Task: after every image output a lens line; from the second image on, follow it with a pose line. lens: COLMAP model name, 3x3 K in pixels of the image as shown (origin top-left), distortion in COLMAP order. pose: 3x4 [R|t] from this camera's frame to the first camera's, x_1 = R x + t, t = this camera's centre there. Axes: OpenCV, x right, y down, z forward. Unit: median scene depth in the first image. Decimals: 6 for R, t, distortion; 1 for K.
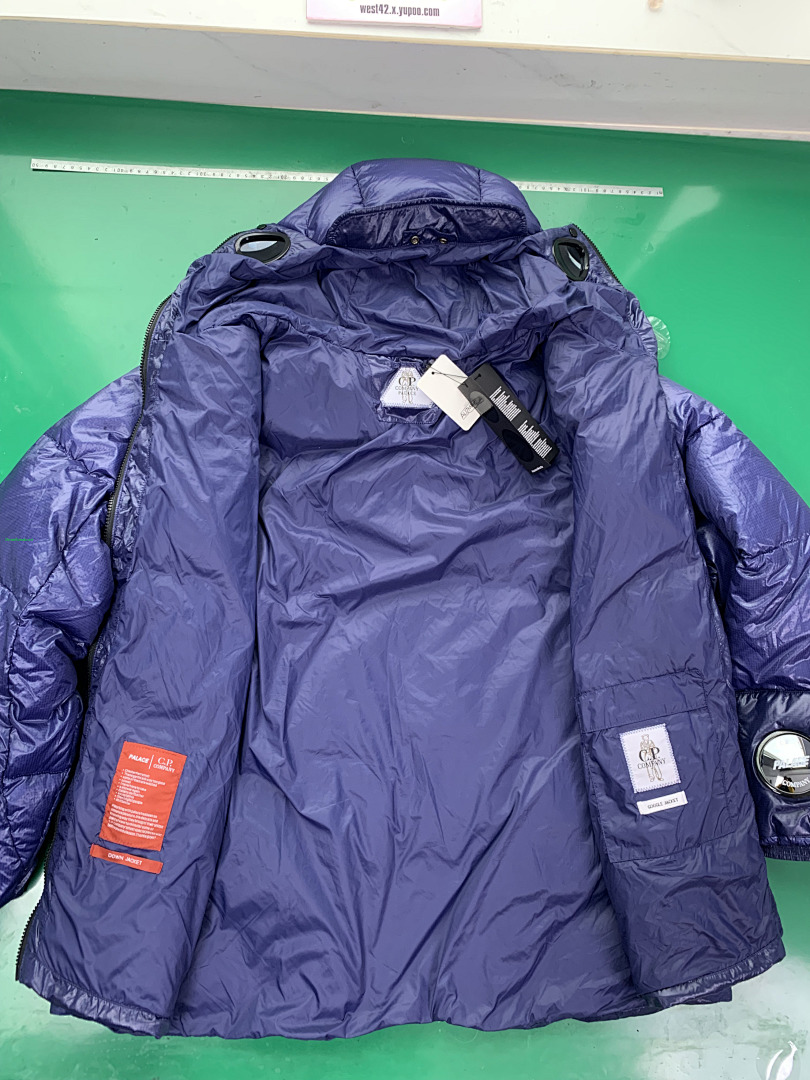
lens RADIAL K [[834.5, 0, 405.0], [0, 834.5, 540.0], [0, 0, 1]] dist [0.006151, 0.002210]
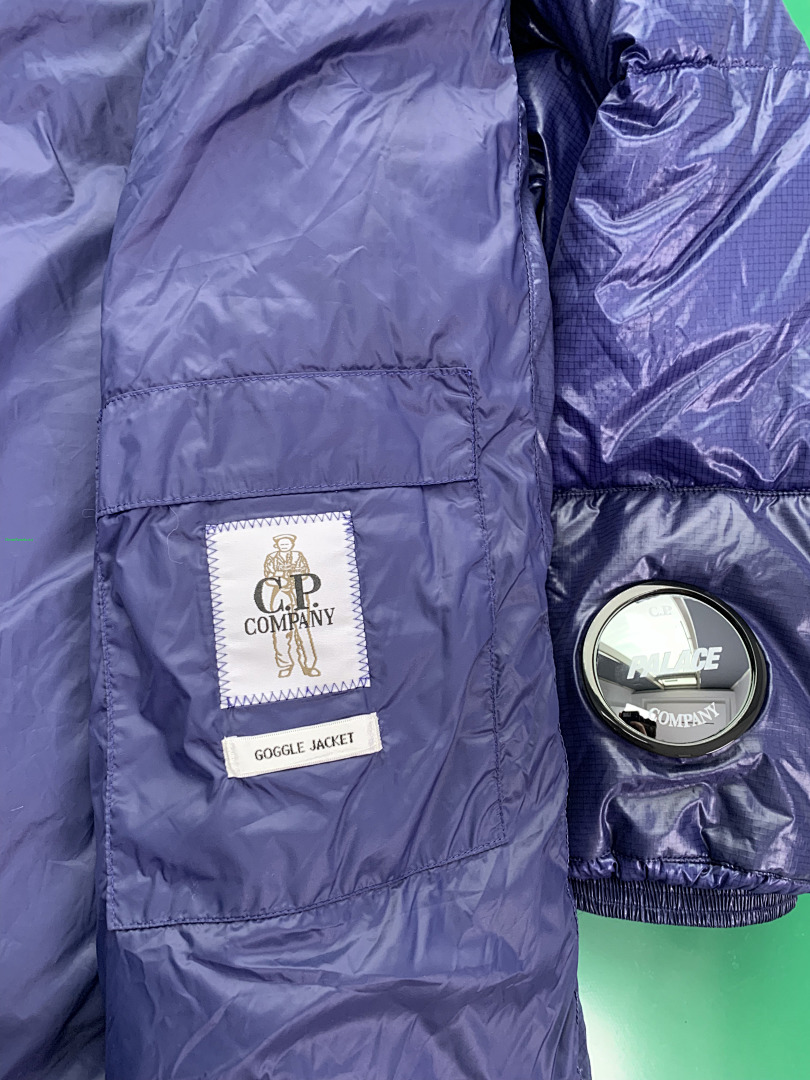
lens RADIAL K [[904.5, 0, 405.0], [0, 904.5, 540.0], [0, 0, 1]] dist [-0.021795, -0.005977]
pose [[0.961963, 0.118304, 0.246235, 0.247045], [-0.121764, 0.992558, -0.001185, 0.229796], [-0.244543, -0.028843, 0.969209, 0.652405]]
